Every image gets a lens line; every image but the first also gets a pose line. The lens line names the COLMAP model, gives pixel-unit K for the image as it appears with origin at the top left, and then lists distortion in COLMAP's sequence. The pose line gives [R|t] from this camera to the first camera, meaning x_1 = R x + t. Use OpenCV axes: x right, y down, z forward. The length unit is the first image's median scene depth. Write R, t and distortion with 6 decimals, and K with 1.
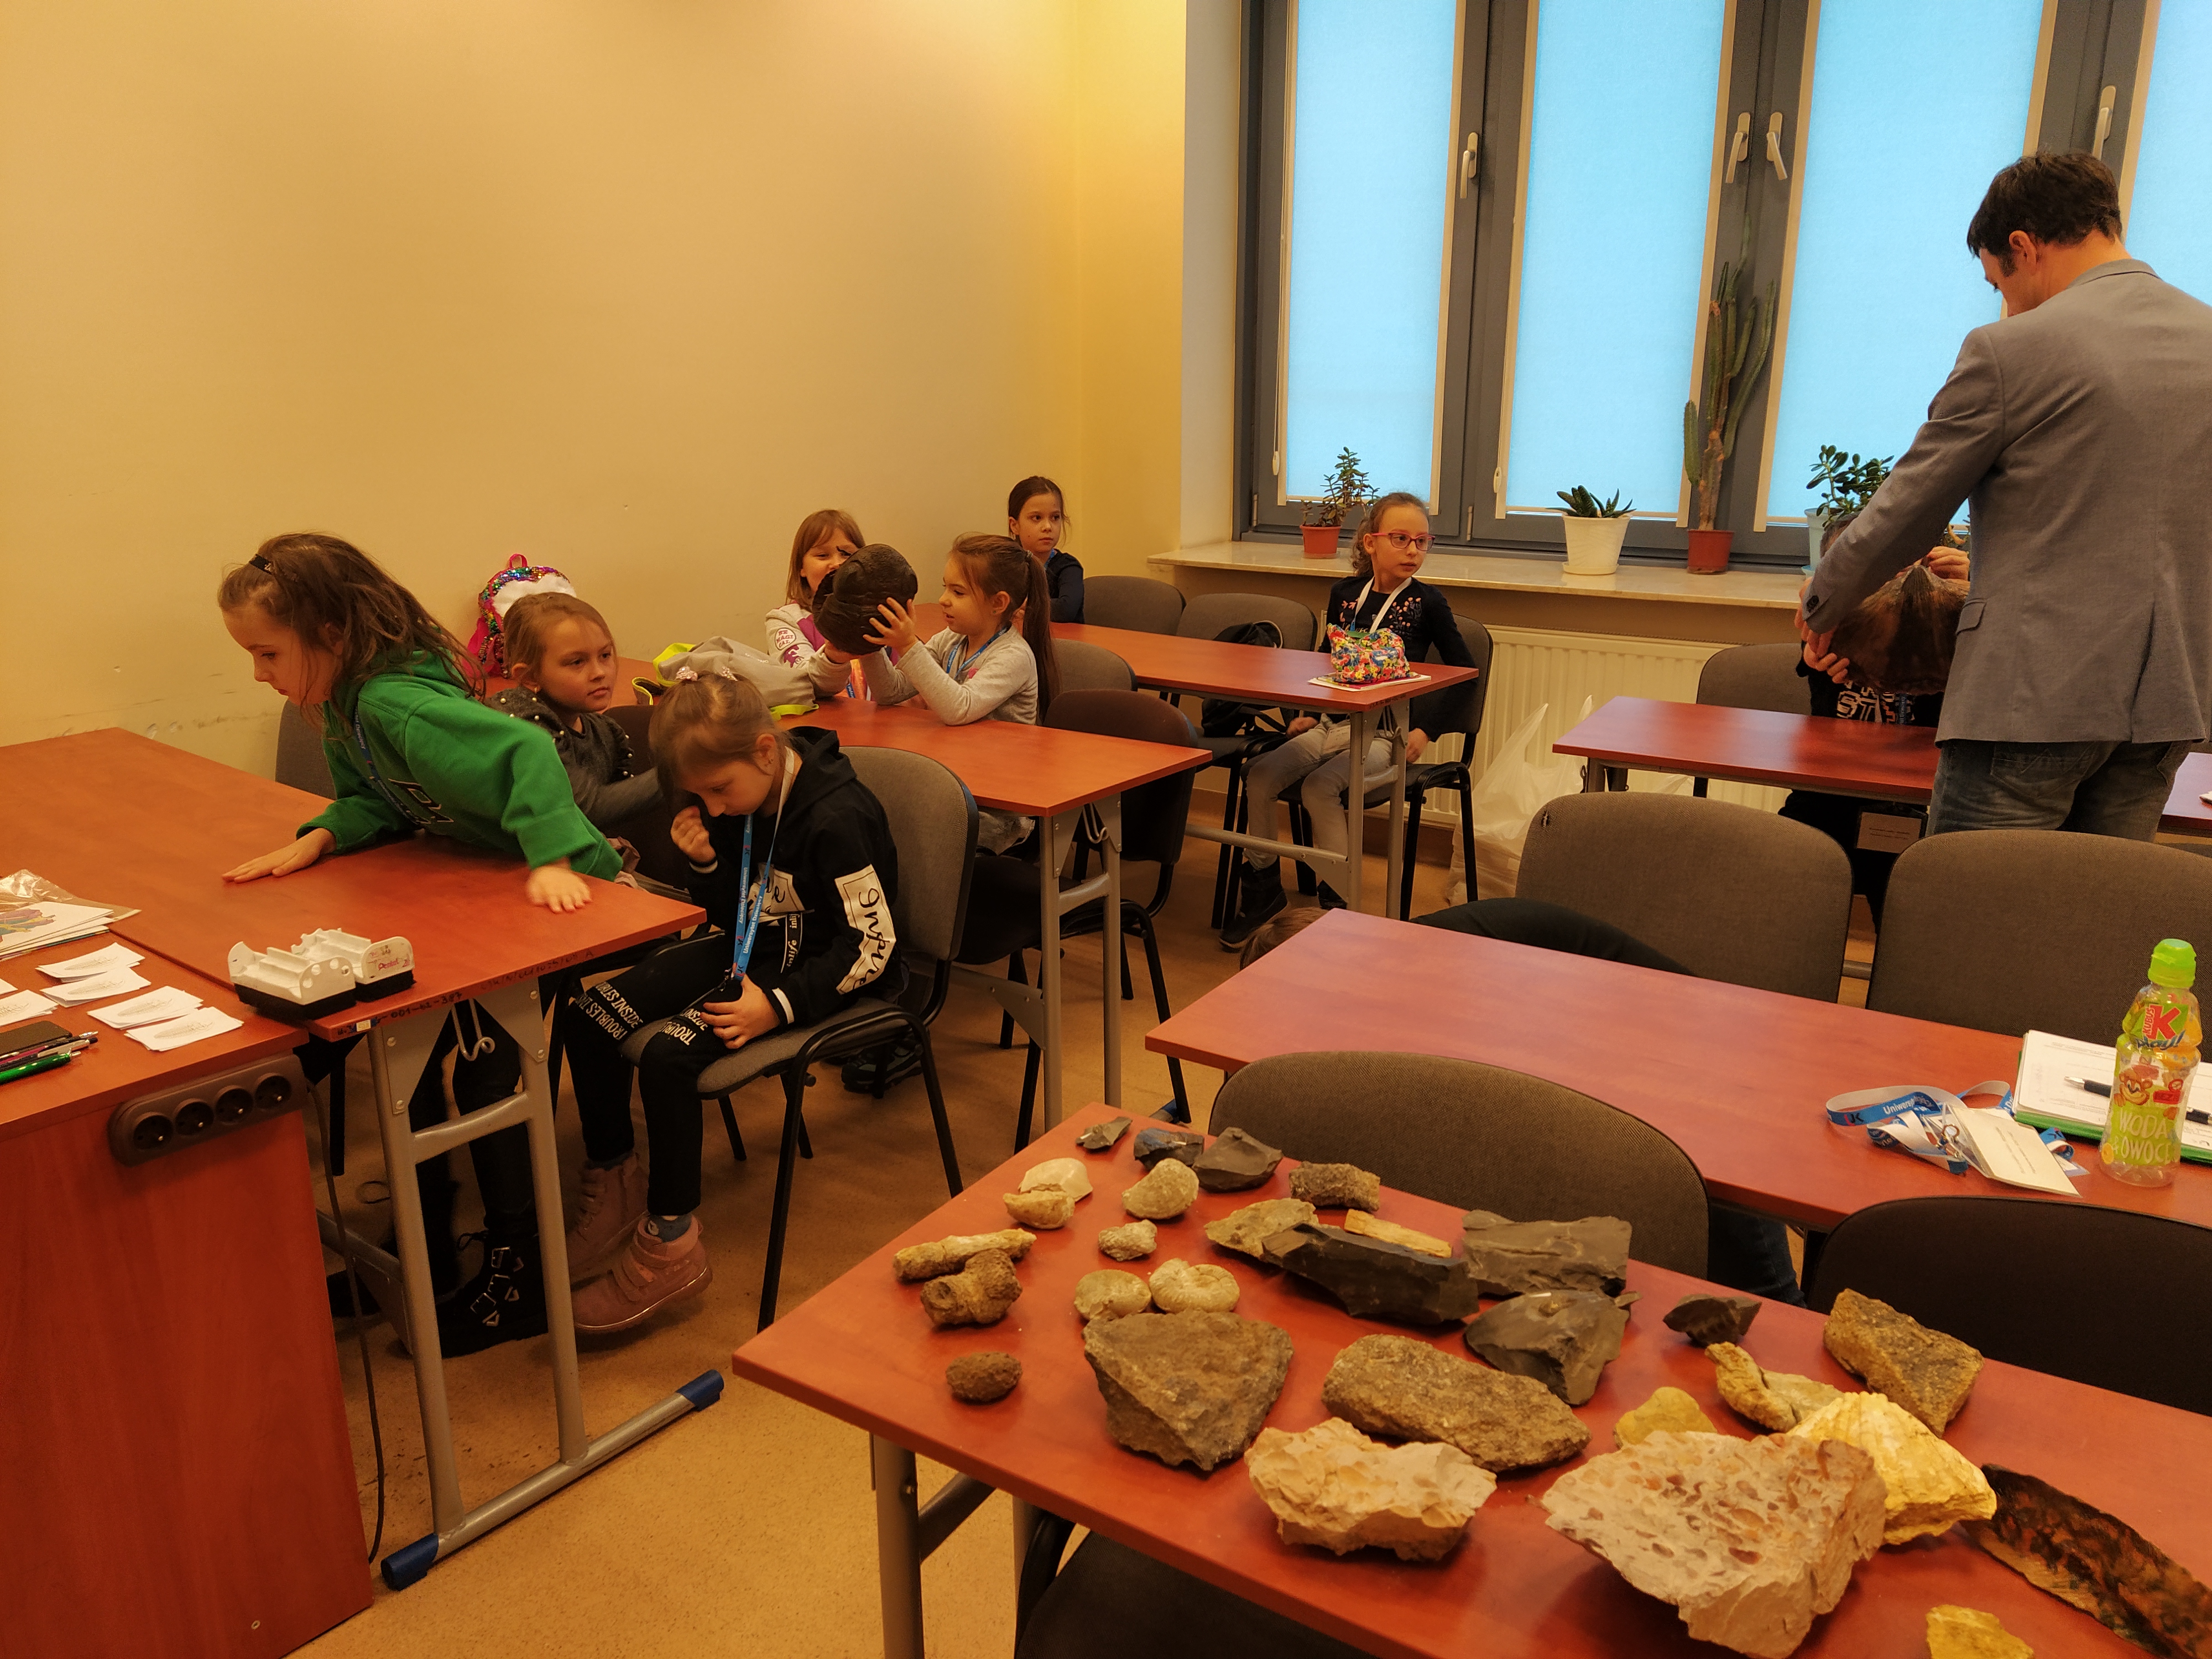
lens RADIAL K [[1631.1, 0, 1095.6], [0, 1631.1, 825.4], [0, 0, 1]] dist [0.086971, -0.119789]
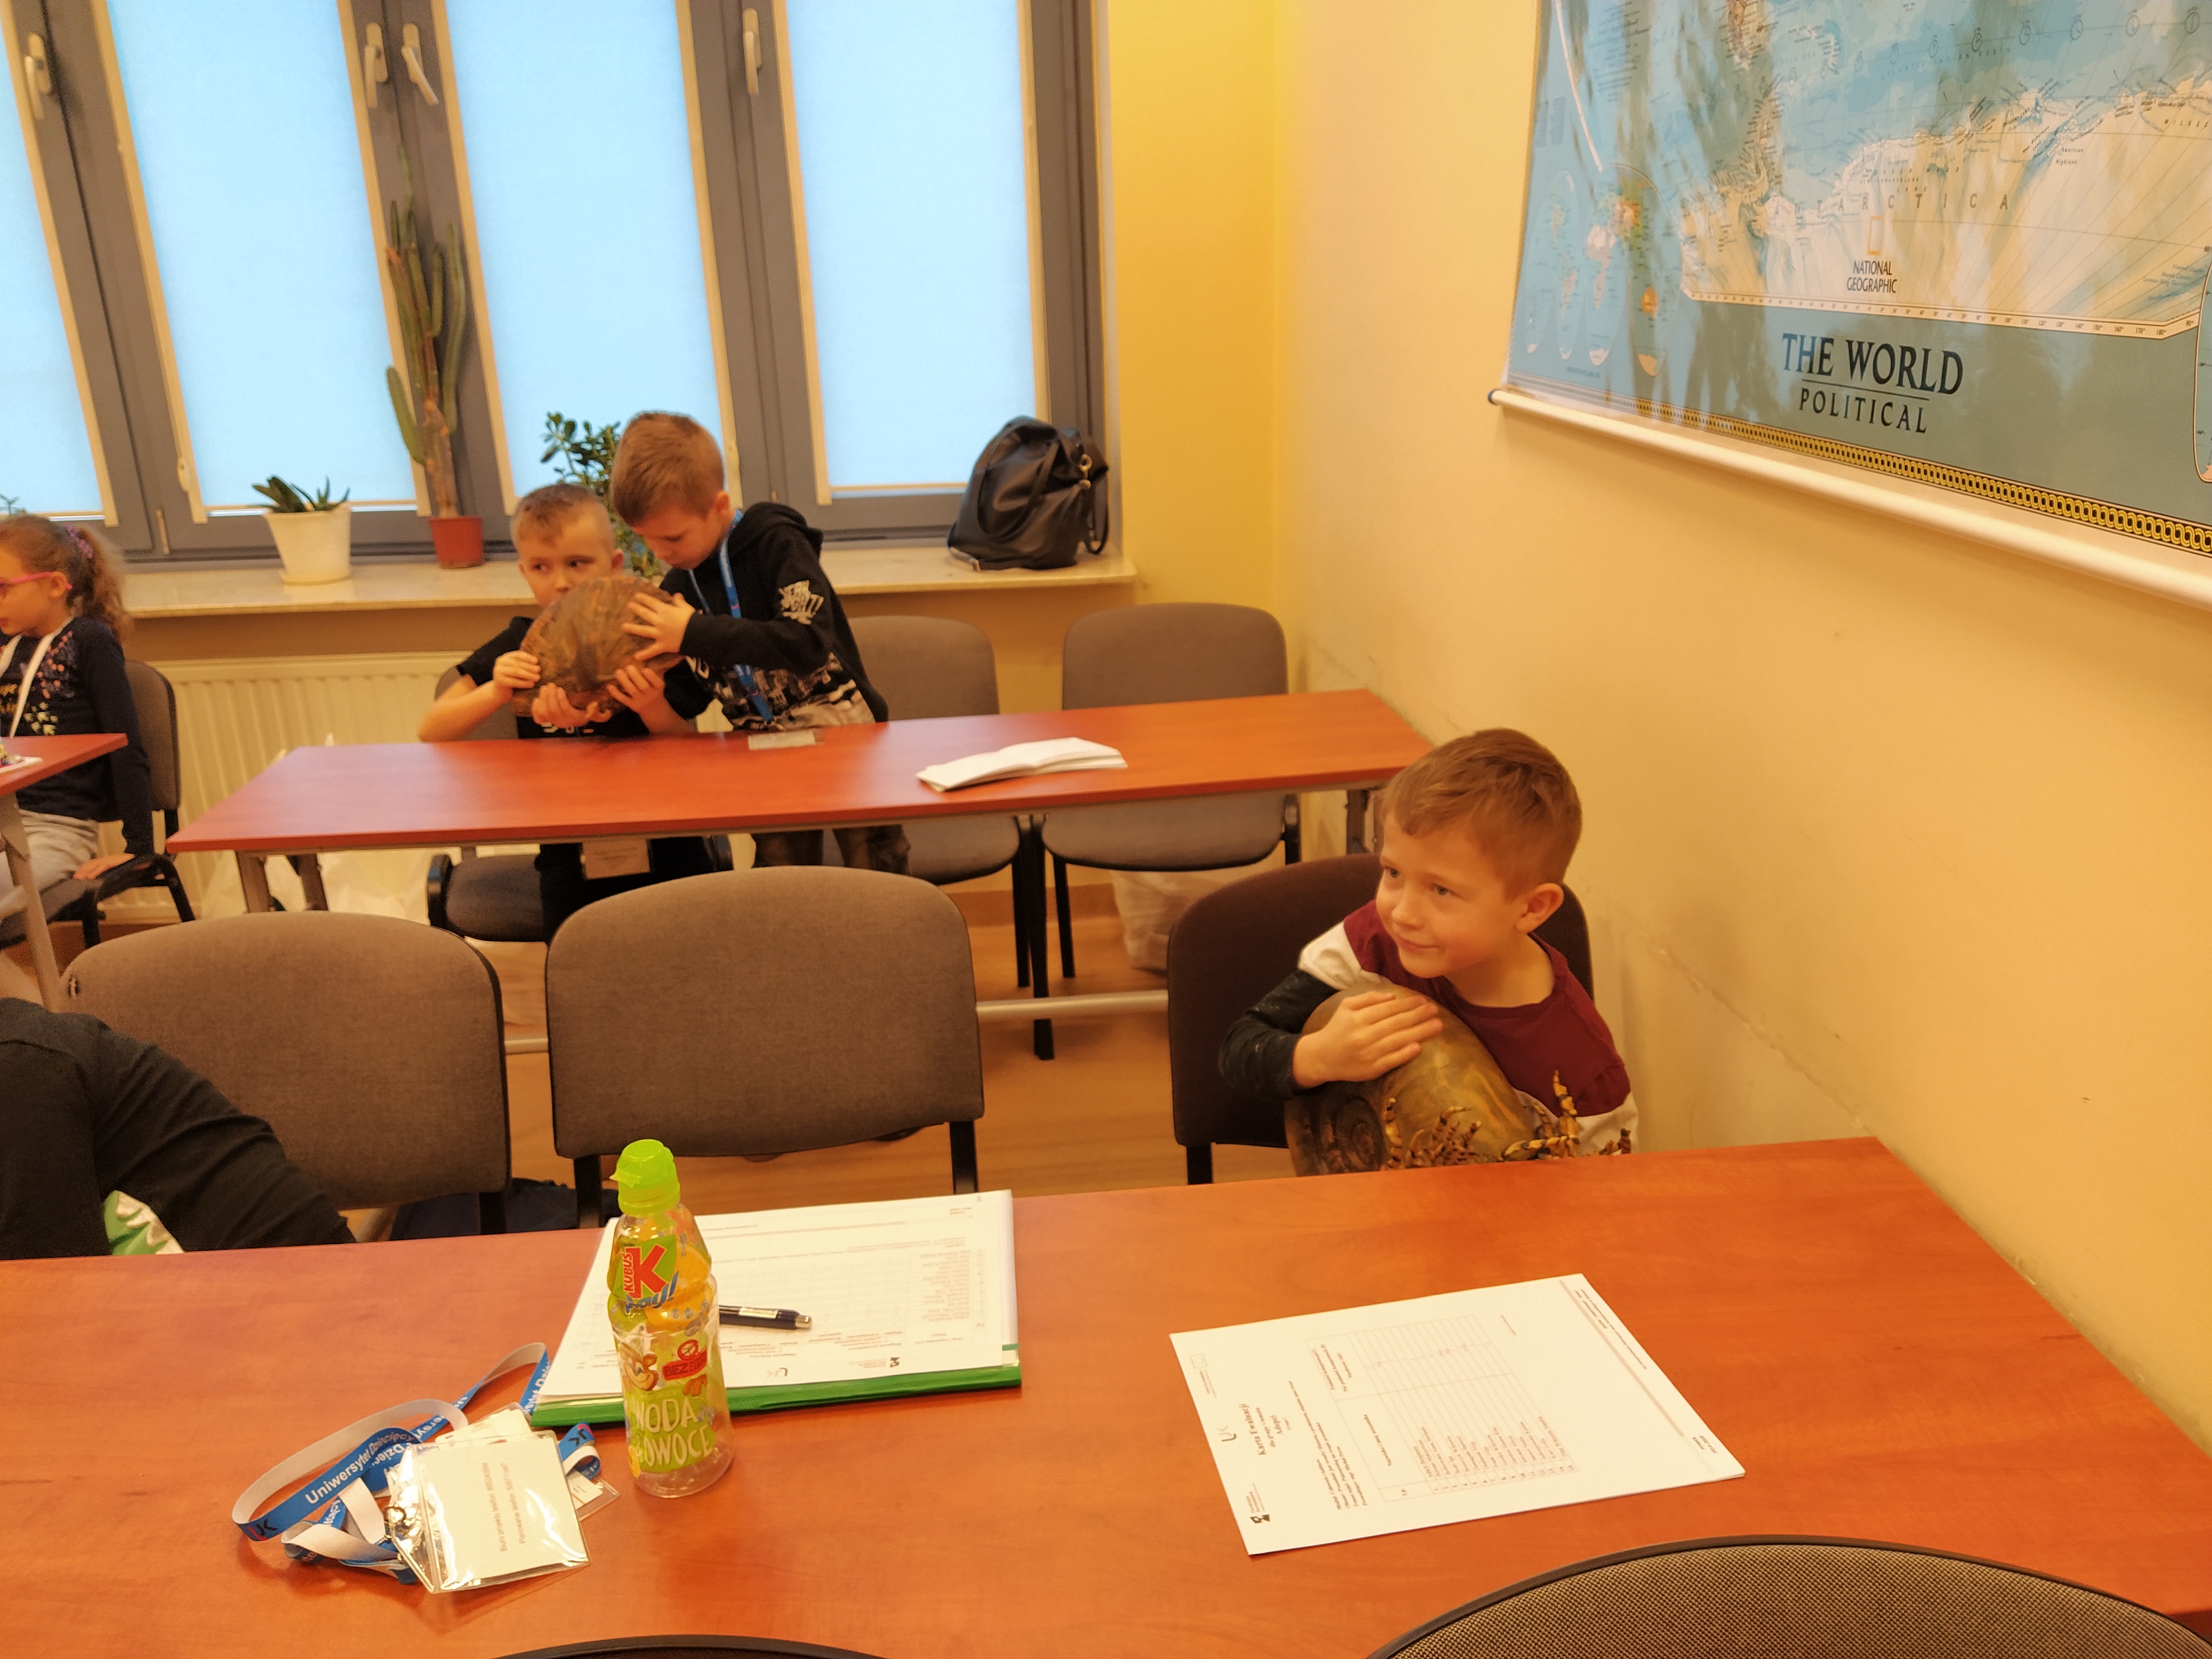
lens RADIAL K [[1631.1, 0, 1095.6], [0, 1631.1, 825.4], [0, 0, 1]] dist [0.086971, -0.119789]
pose [[0.818498, -0.193912, 0.540795, 0.159838], [0.183894, 0.980220, 0.073151, -0.025164], [-0.544283, 0.039575, 0.837968, 0.113788]]
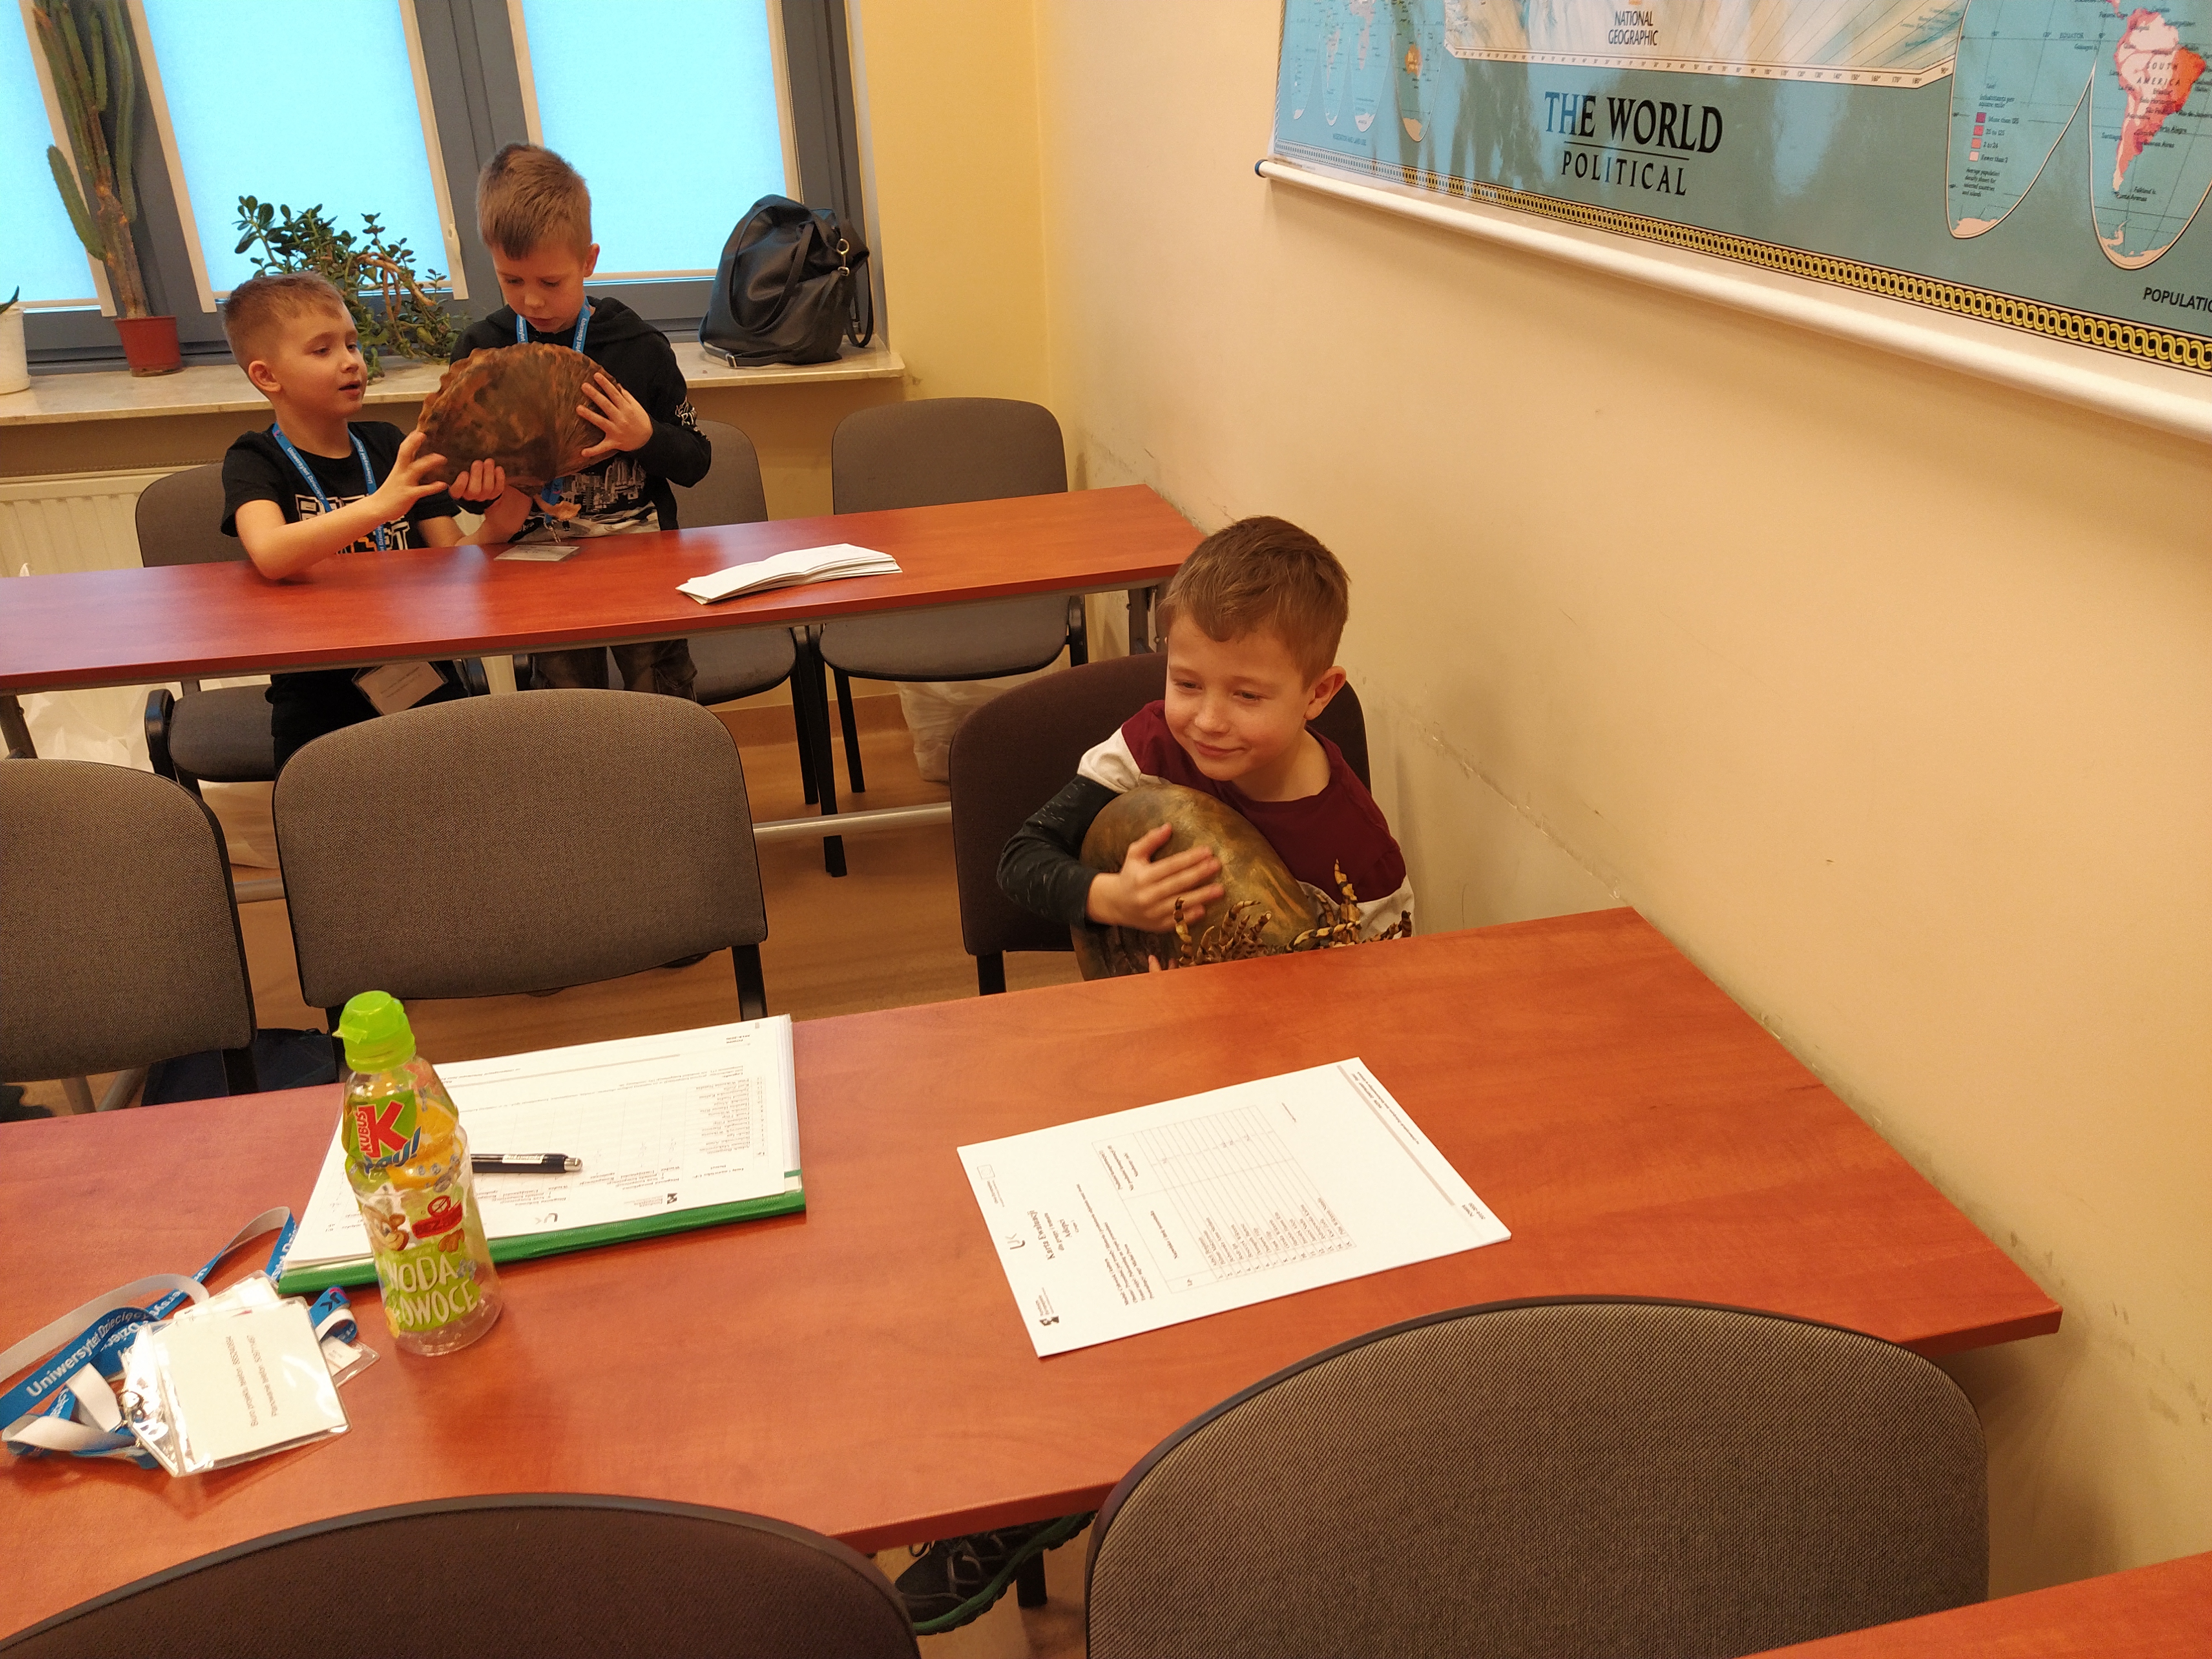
lens RADIAL K [[1621.8, 0, 1106.0], [0, 1621.8, 829.5], [0, 0, 1]] dist [0.069250, -0.090878]
pose [[0.732621, -0.298093, 0.611888, 0.170726], [0.208614, 0.954069, 0.215017, -0.022339], [-0.647879, -0.029877, 0.761157, 0.121203]]
